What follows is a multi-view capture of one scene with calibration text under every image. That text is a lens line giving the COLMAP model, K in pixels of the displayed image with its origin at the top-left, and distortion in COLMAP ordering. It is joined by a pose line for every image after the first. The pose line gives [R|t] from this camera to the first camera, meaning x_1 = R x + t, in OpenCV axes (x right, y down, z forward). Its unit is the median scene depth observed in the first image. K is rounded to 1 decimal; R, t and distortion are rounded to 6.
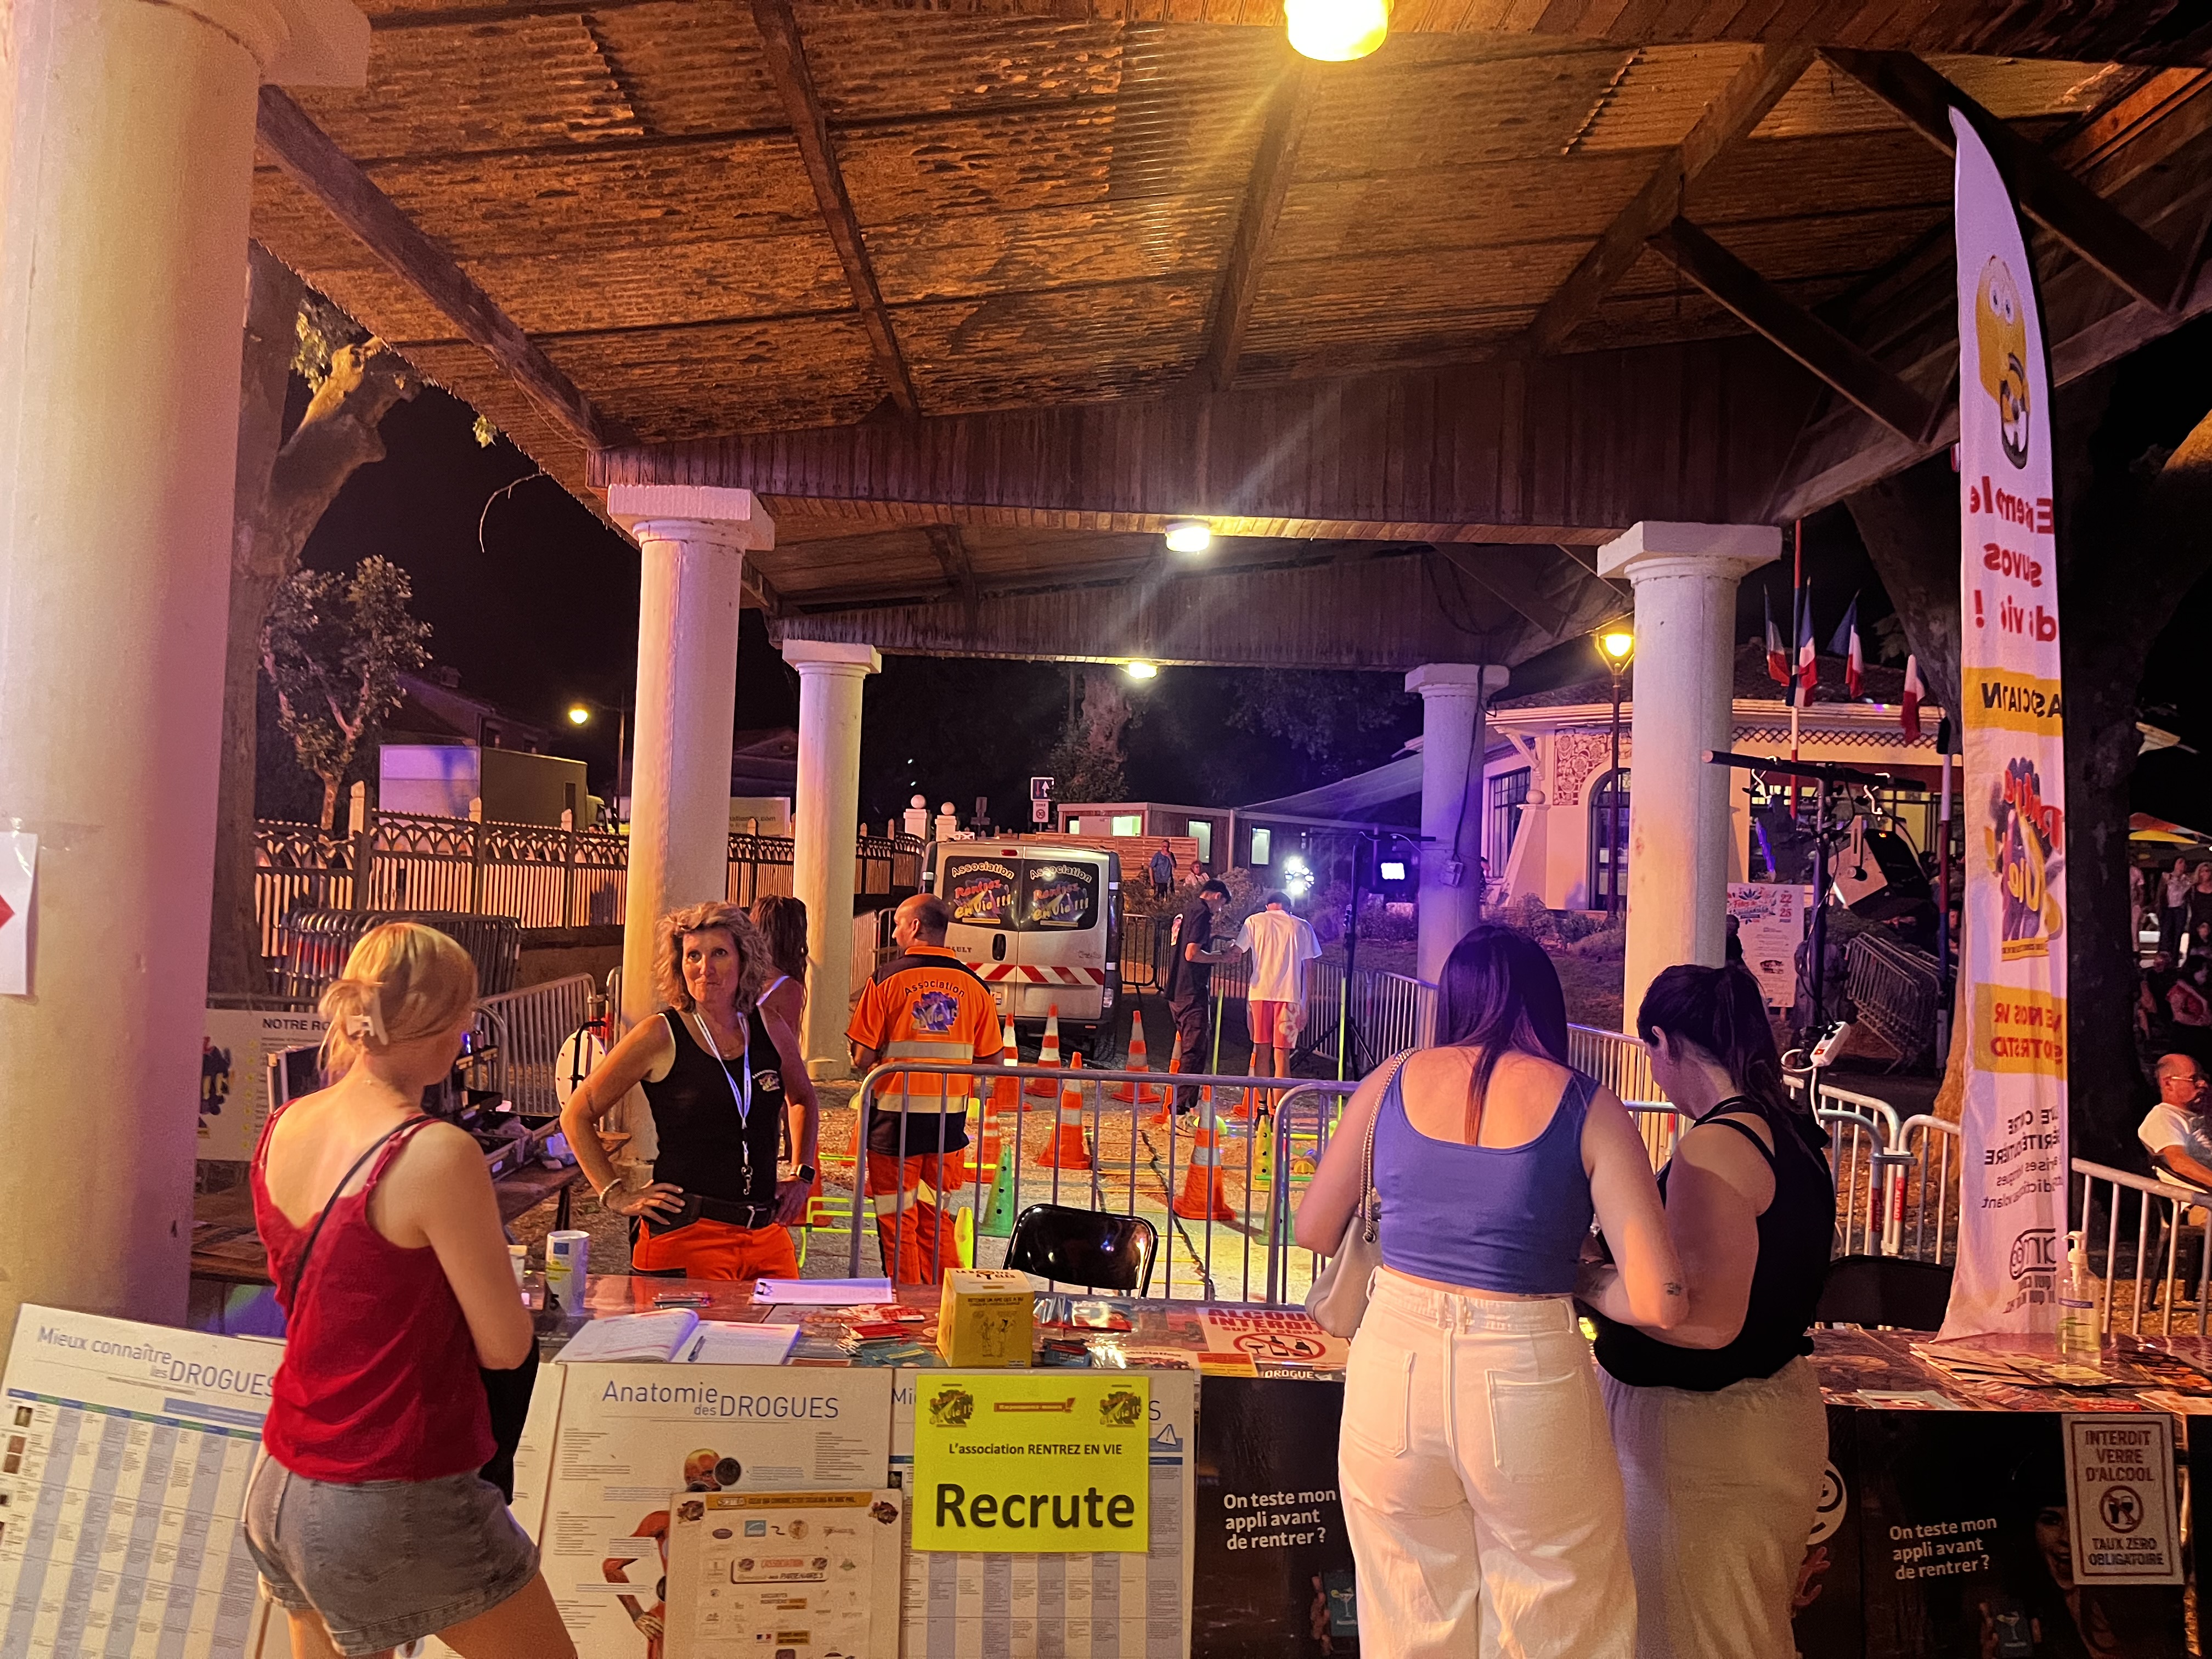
lens RADIAL K [[1687.6, 0, 1100.2], [0, 1687.6, 826.3], [0, 0, 1]] dist [0.078805, -0.120795]
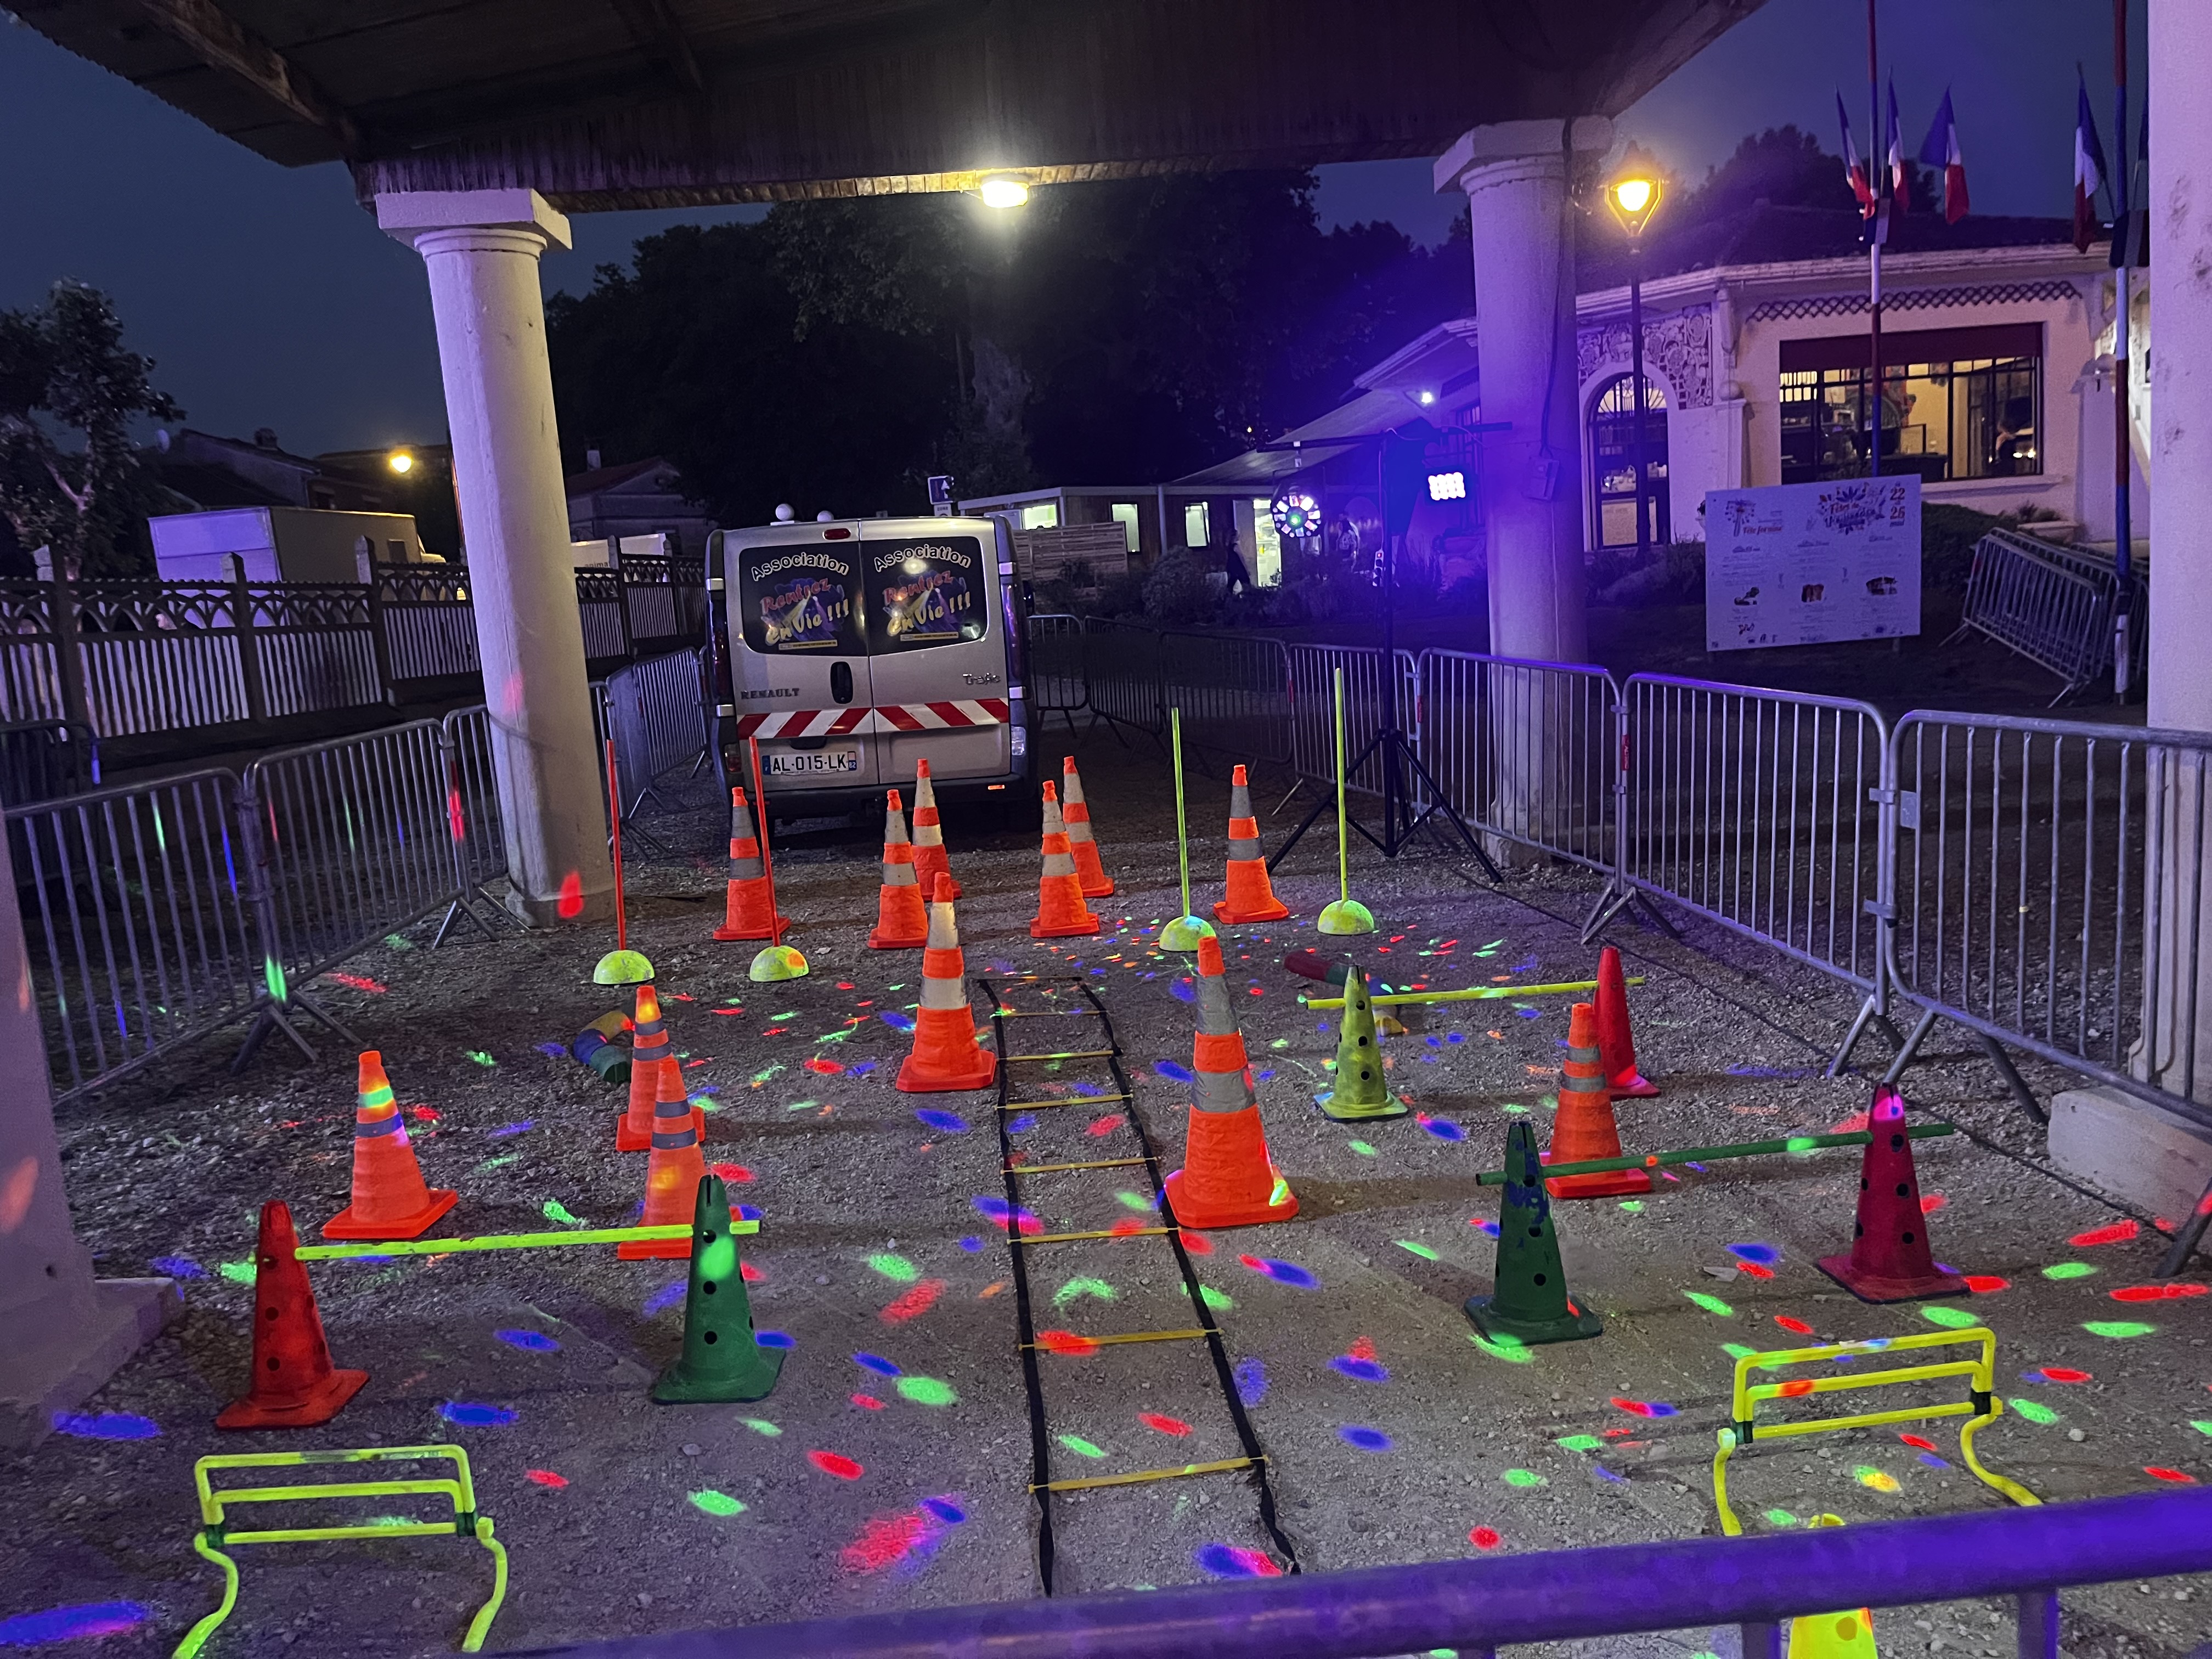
lens RADIAL K [[1687.6, 0, 1100.2], [0, 1687.6, 826.3], [0, 0, 1]] dist [0.078805, -0.120795]
pose [[0.992898, -0.116189, 0.025585, 0.031136], [0.110134, 0.978967, 0.171741, 0.048222], [-0.045001, -0.167704, 0.984810, 0.662472]]
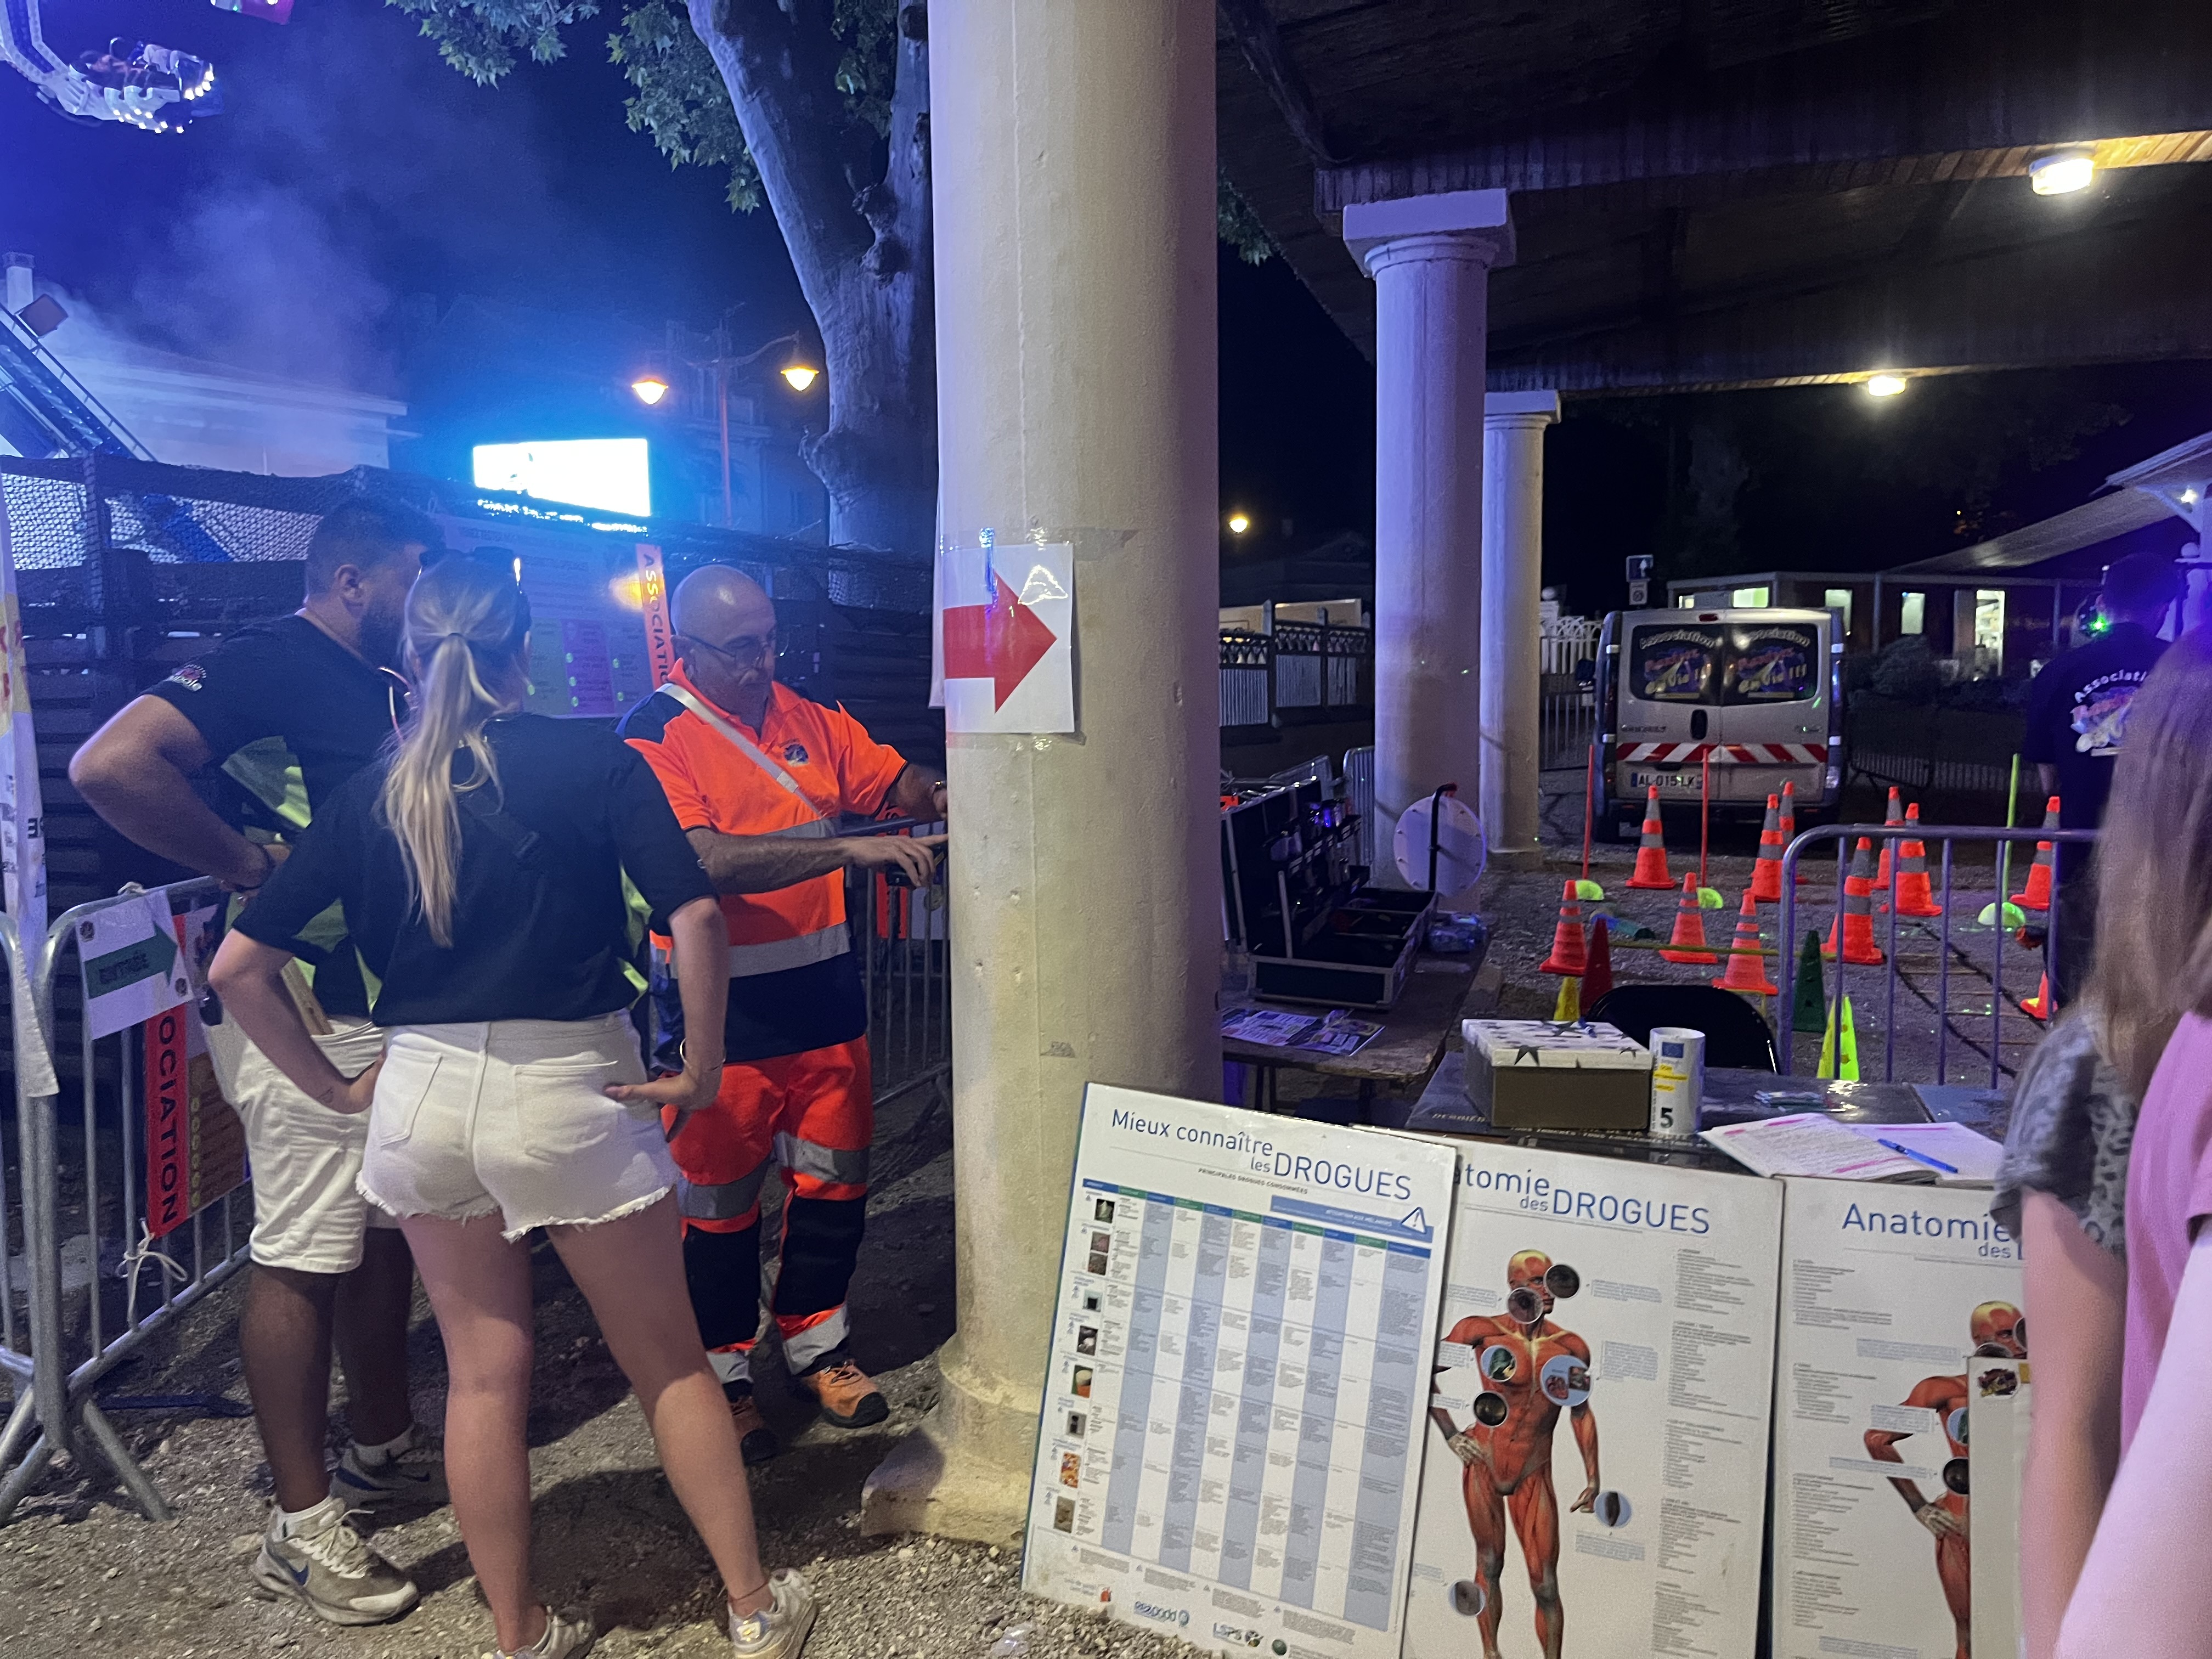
lens RADIAL K [[1691.2, 0, 1110.1], [0, 1691.2, 836.3], [0, 0, 1]] dist [0.071801, -0.092761]
pose [[0.949239, -0.022462, -0.313752, -0.142883], [0.059761, 0.992158, 0.109775, 0.024362], [0.308826, -0.122953, 0.943138, 0.081560]]
